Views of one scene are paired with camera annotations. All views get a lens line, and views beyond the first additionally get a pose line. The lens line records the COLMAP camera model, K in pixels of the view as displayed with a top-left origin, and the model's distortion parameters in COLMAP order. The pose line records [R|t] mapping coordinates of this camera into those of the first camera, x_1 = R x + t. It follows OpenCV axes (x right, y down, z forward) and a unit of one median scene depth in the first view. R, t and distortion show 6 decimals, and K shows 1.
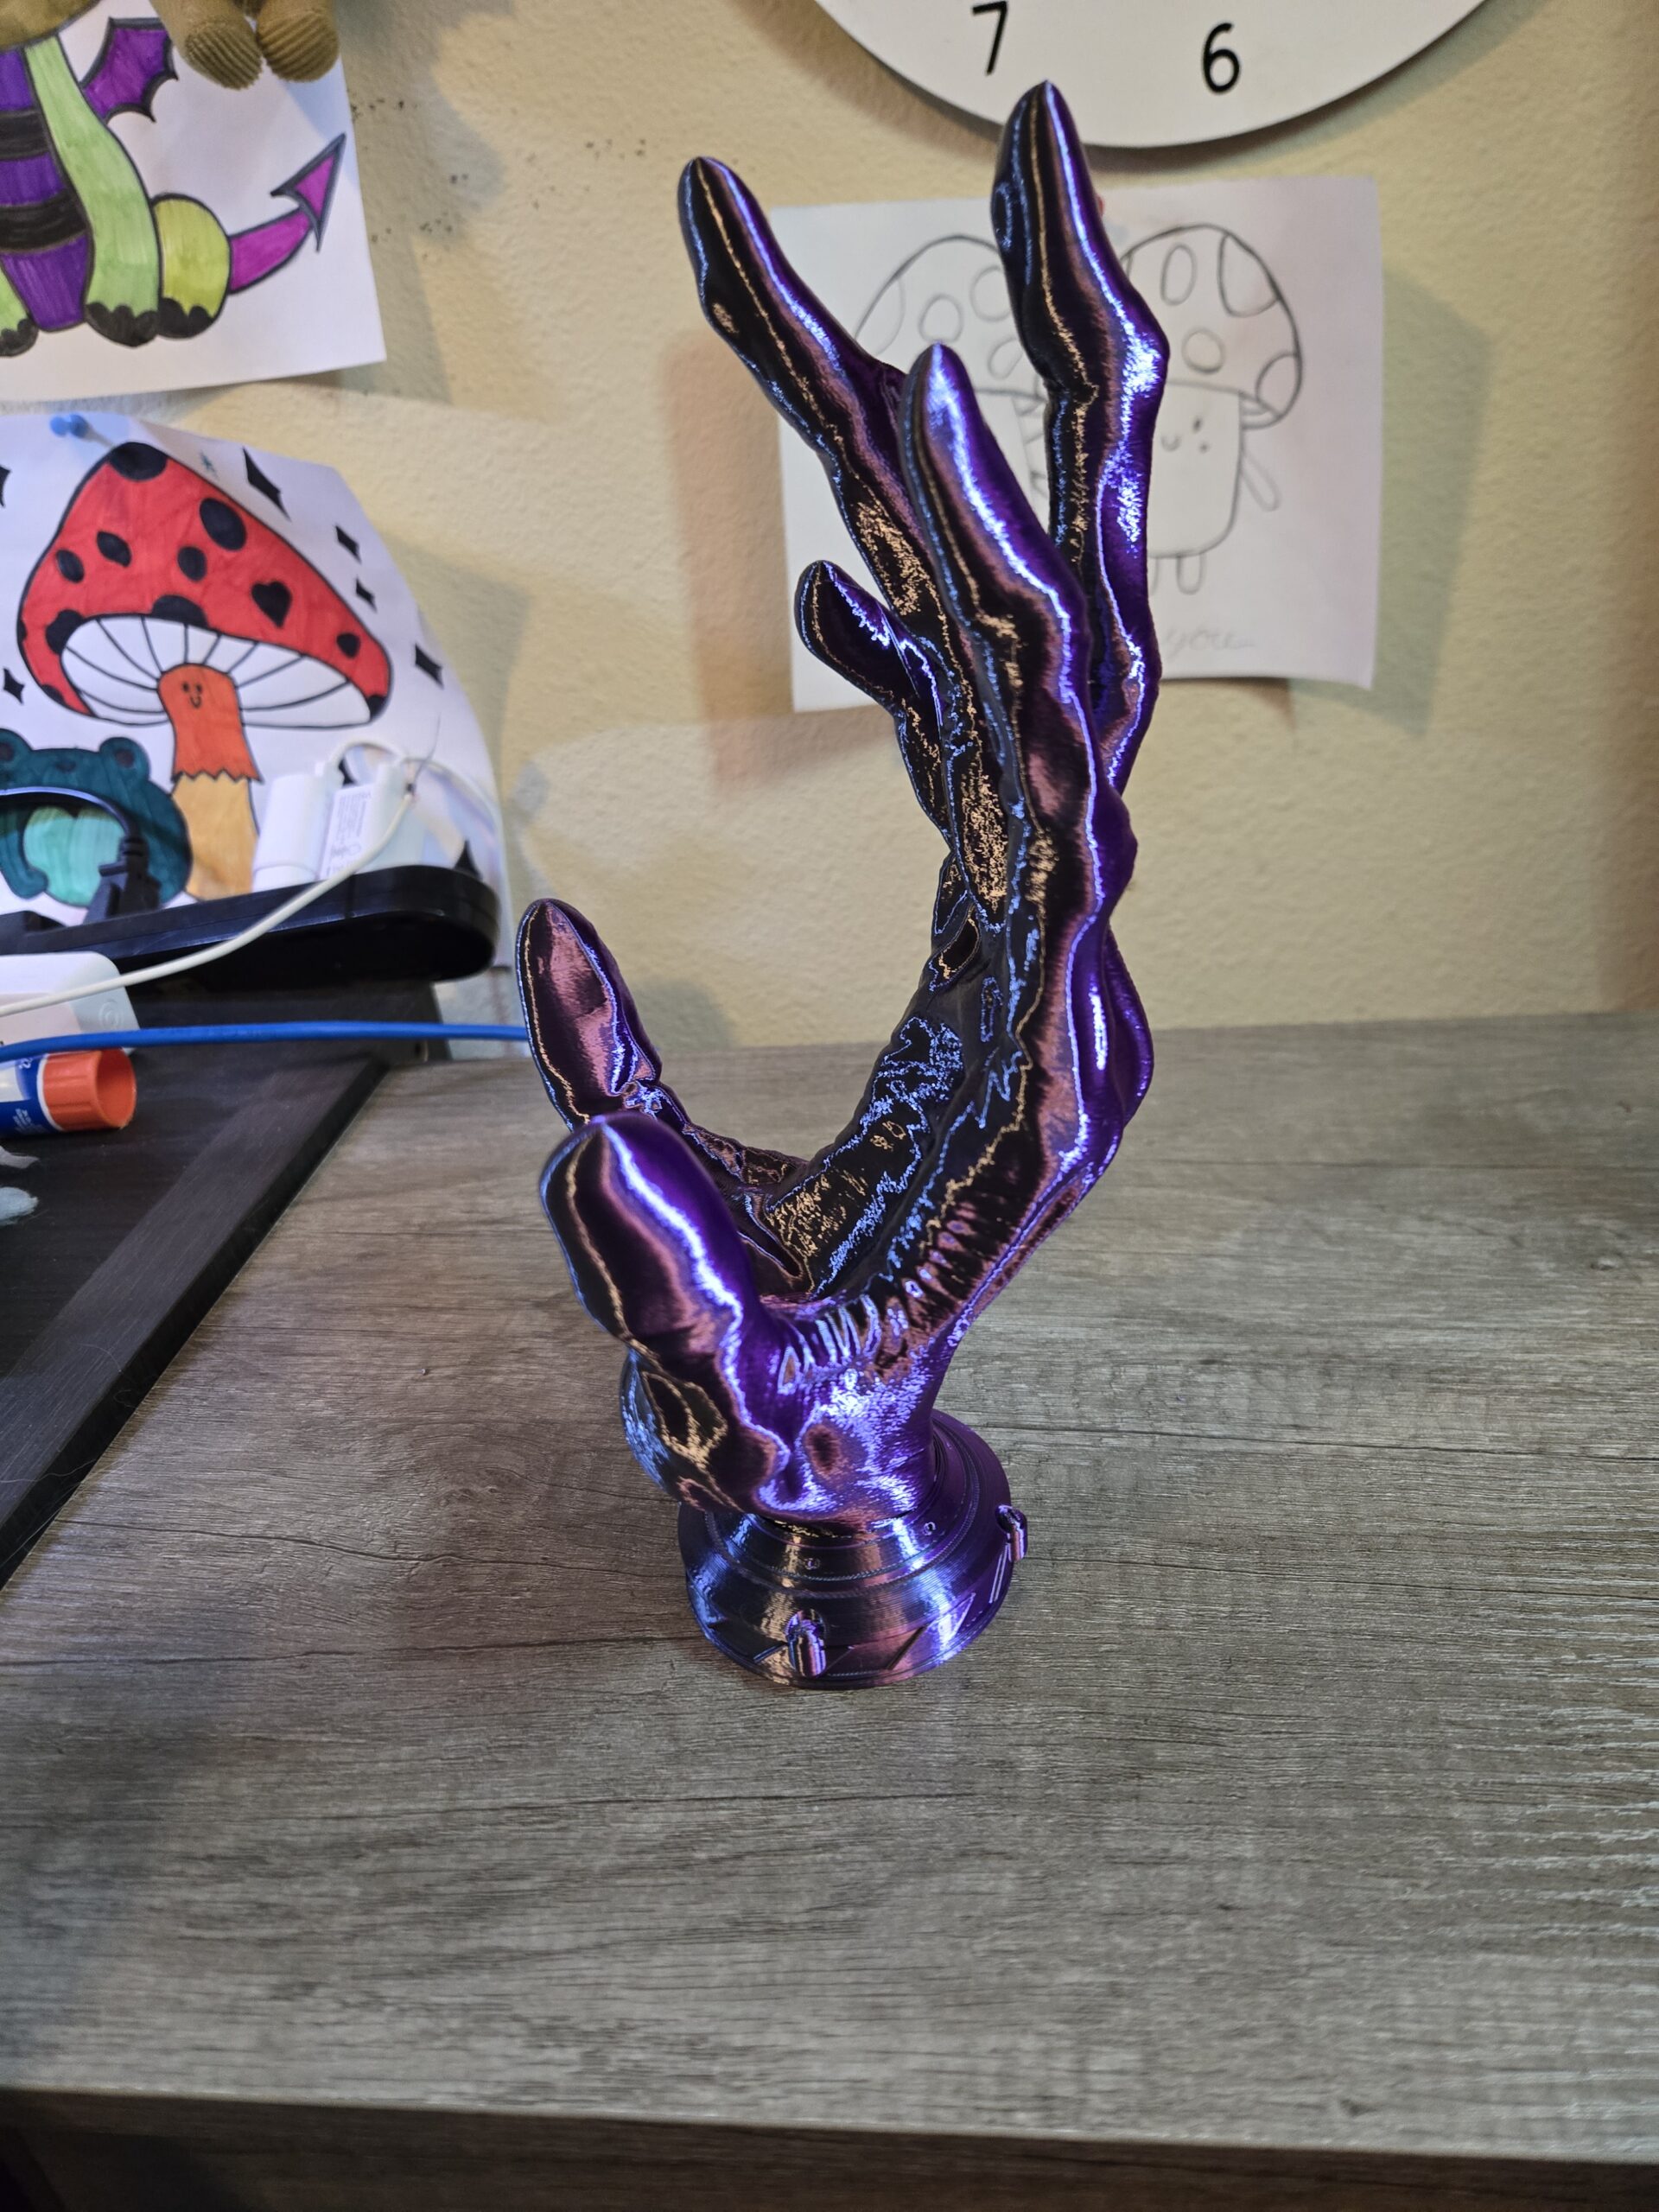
lens RADIAL K [[1499.5, 0, 855.9], [0, 1499.5, 1108.2], [0, 0, 1]] dist [0.036545, -0.044524]
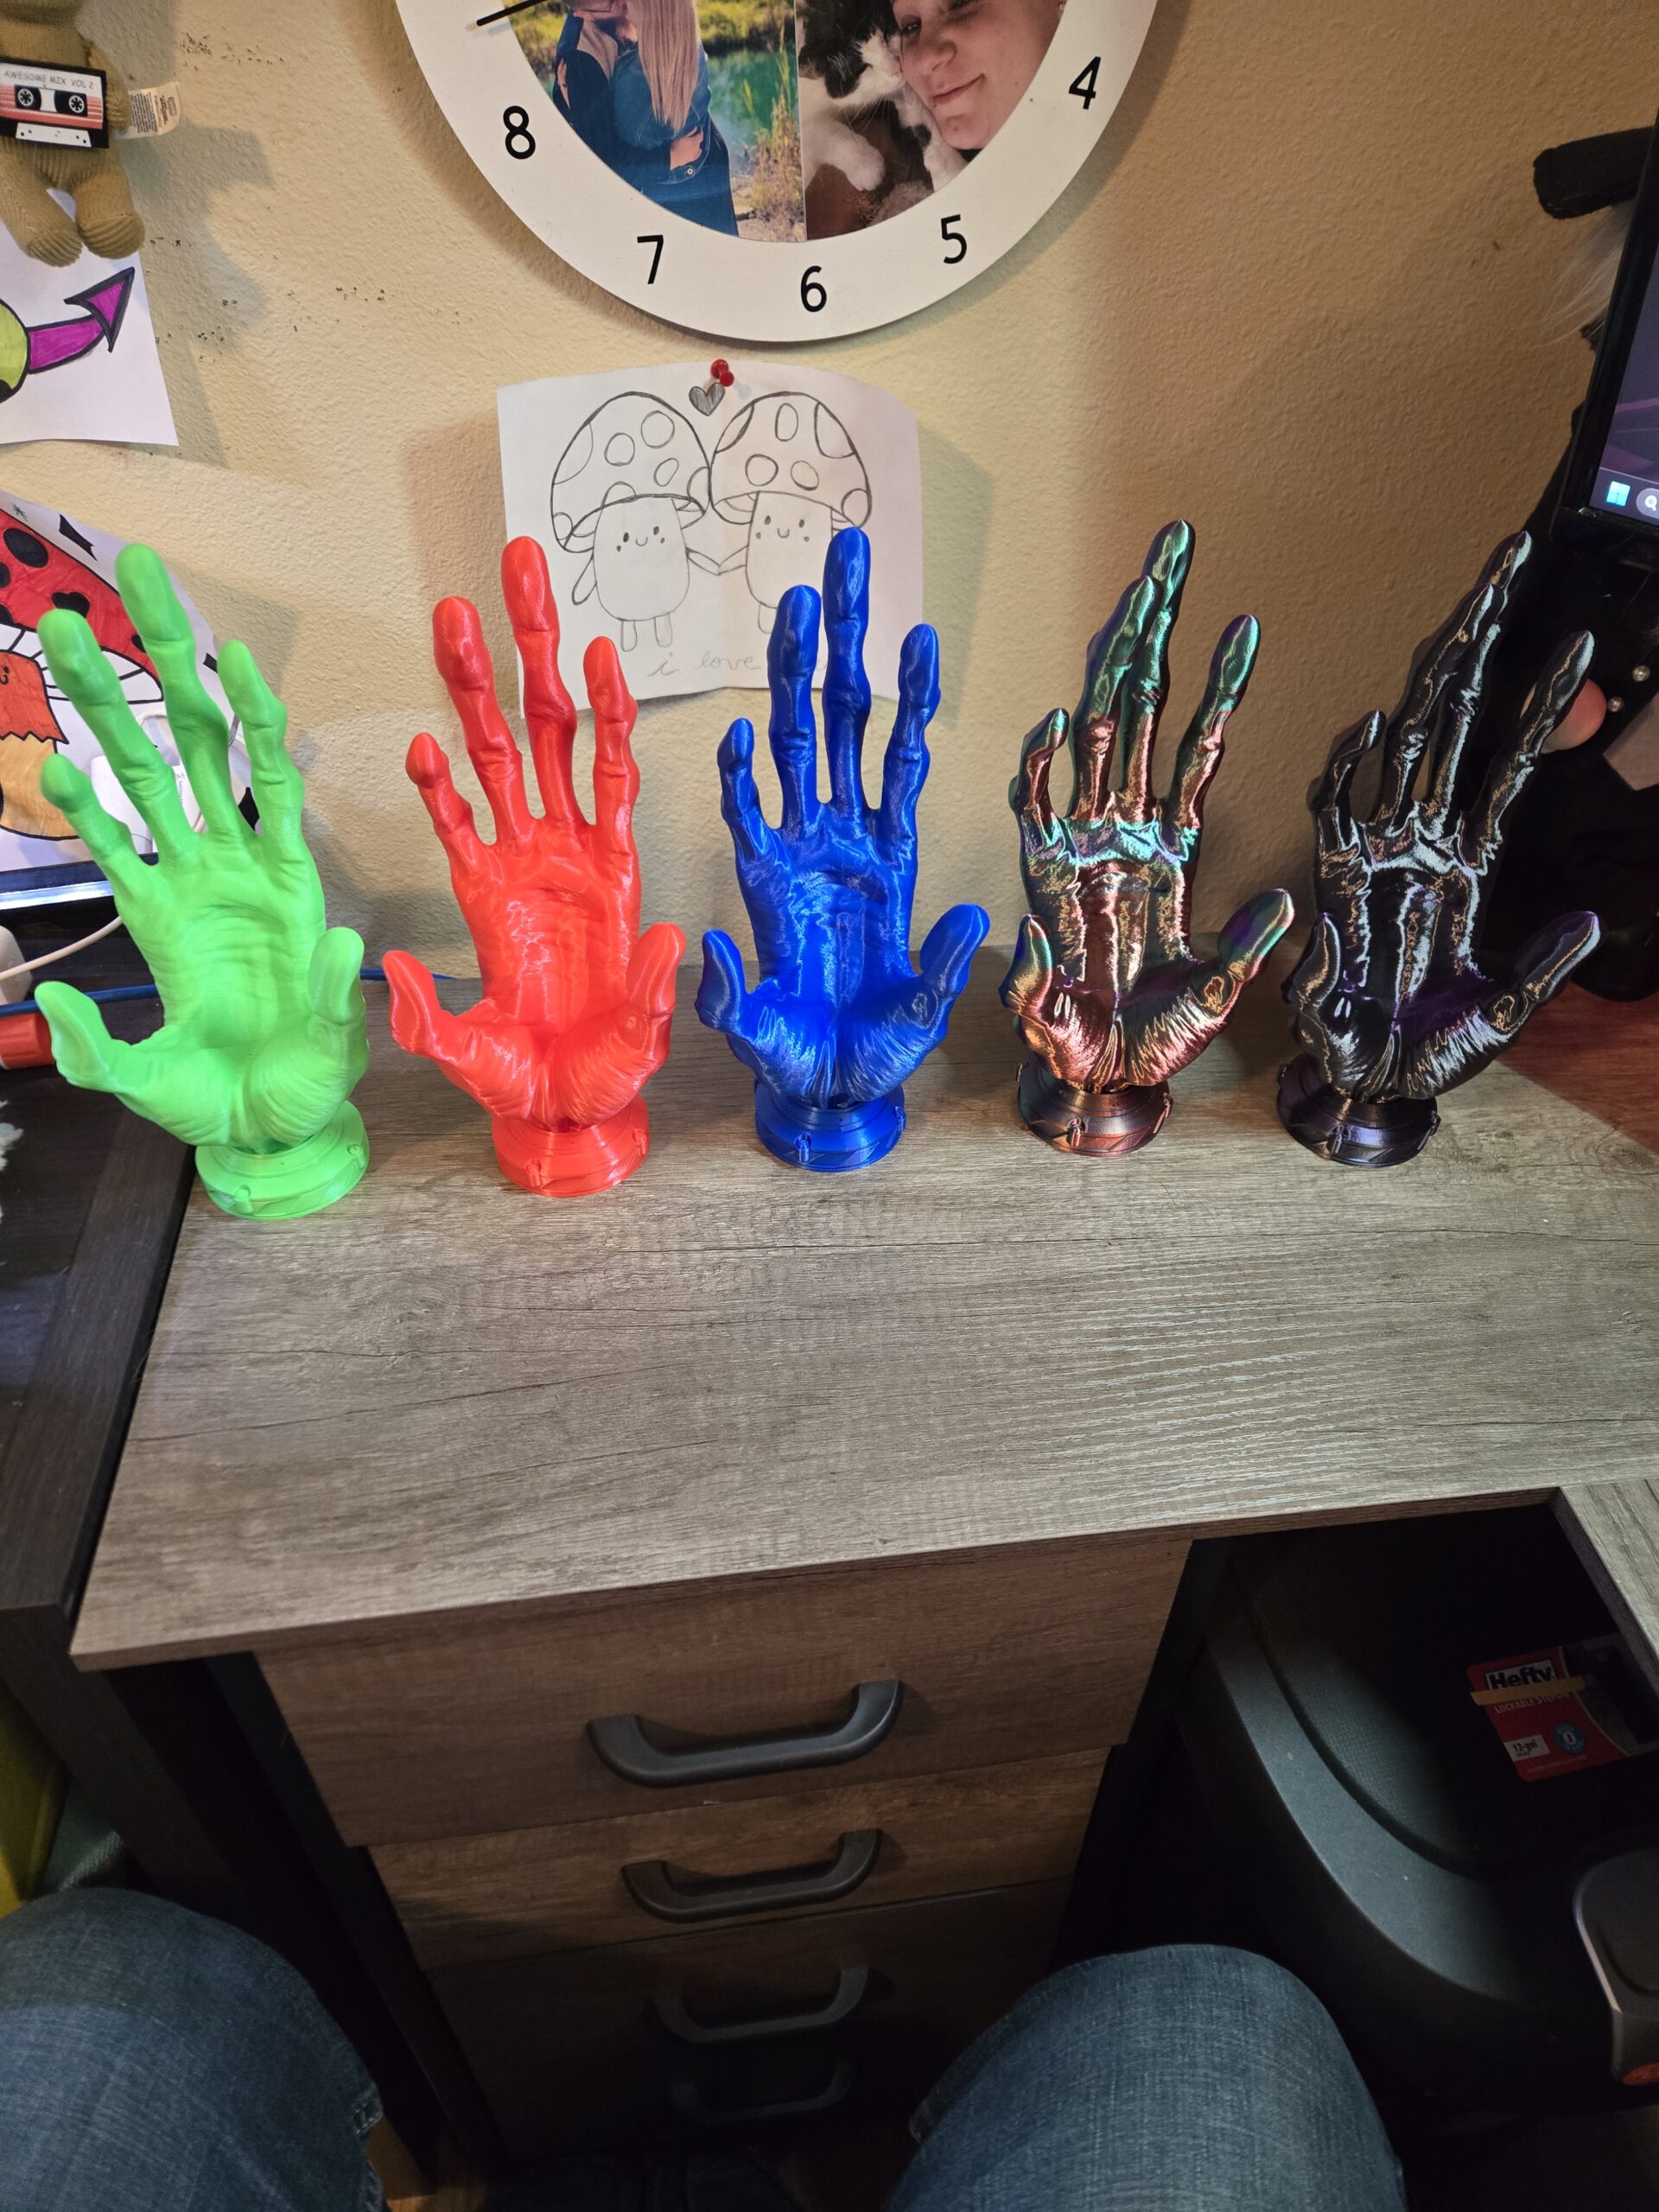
lens RADIAL K [[1463.3, 0, 845.3], [0, 1463.3, 1079.6], [0, 0, 1]] dist [0.049777, -0.014416]
pose [[0.968912, -0.064338, 0.238894, -0.194604], [0.014011, 0.978315, 0.206650, -0.432877], [-0.247008, -0.196879, 0.948802, -0.841882]]
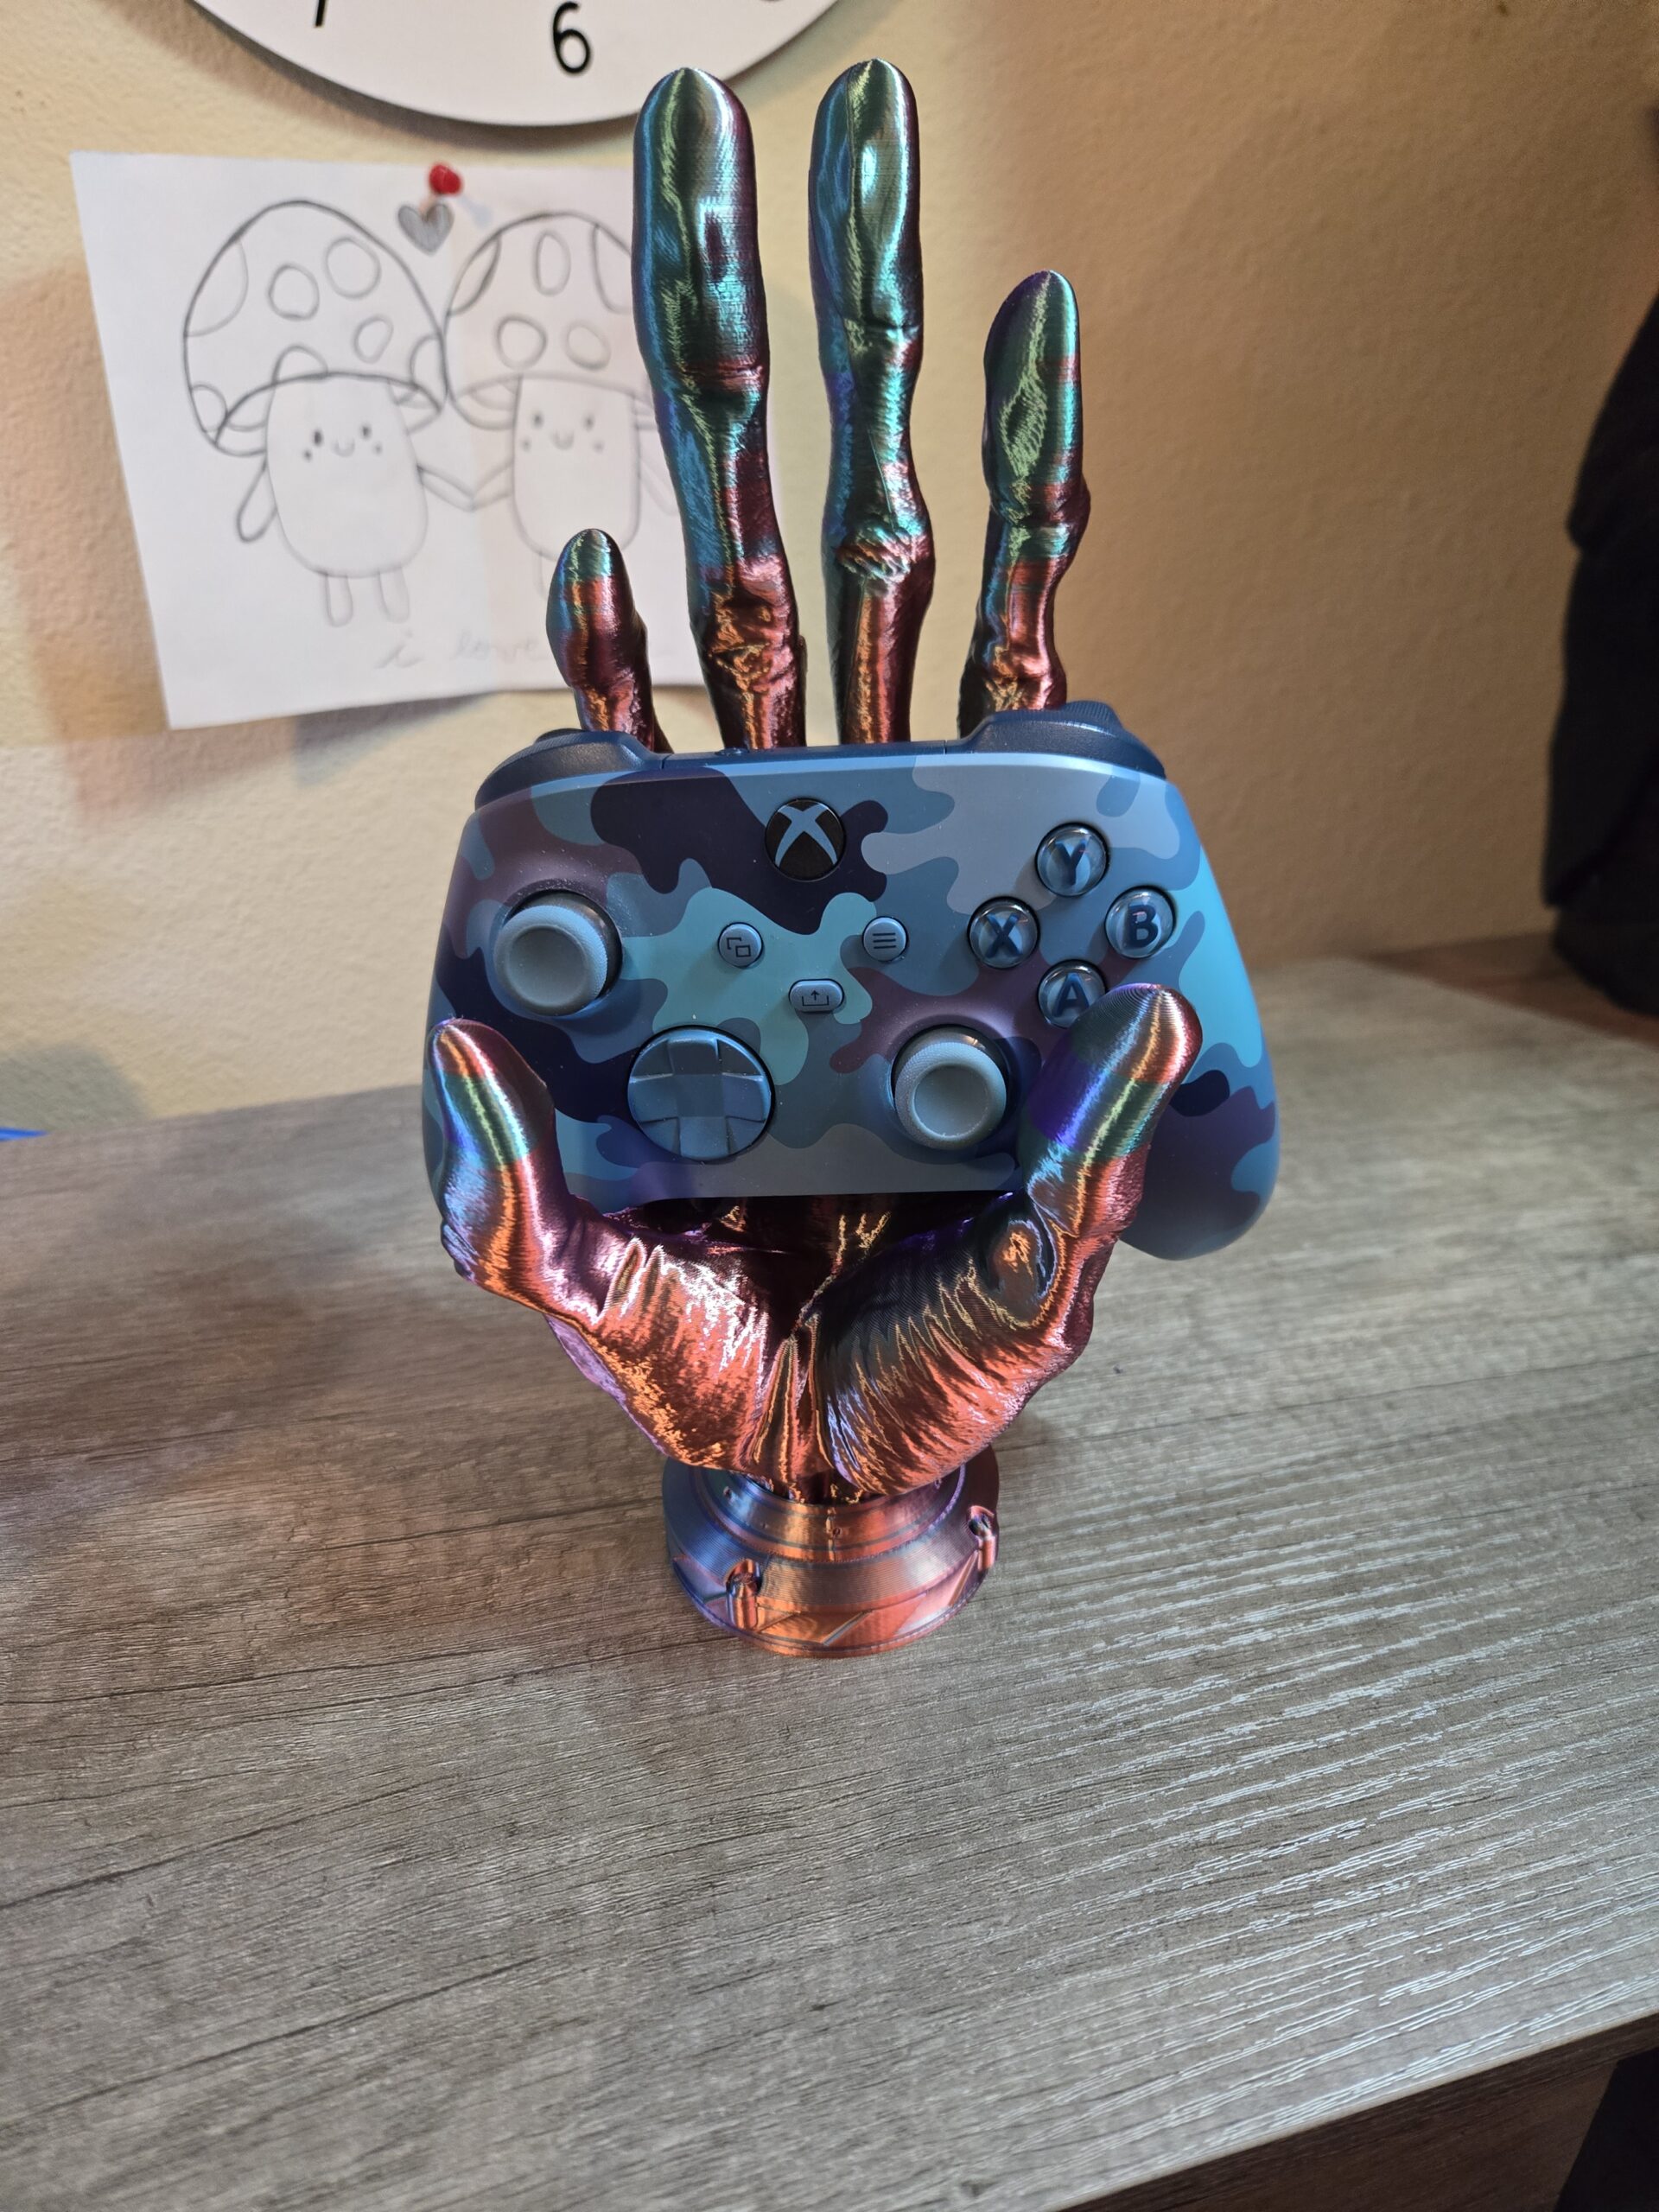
lens RADIAL K [[1499.5, 0, 842.0], [0, 1499.5, 1124.0], [0, 0, 1]] dist [0.036545, -0.044524]
pose [[0.934002, -0.113545, 0.338745, 0.000640], [0.110031, 0.993486, 0.029628, -0.038628], [-0.339903, 0.009600, 0.940412, 0.086773]]
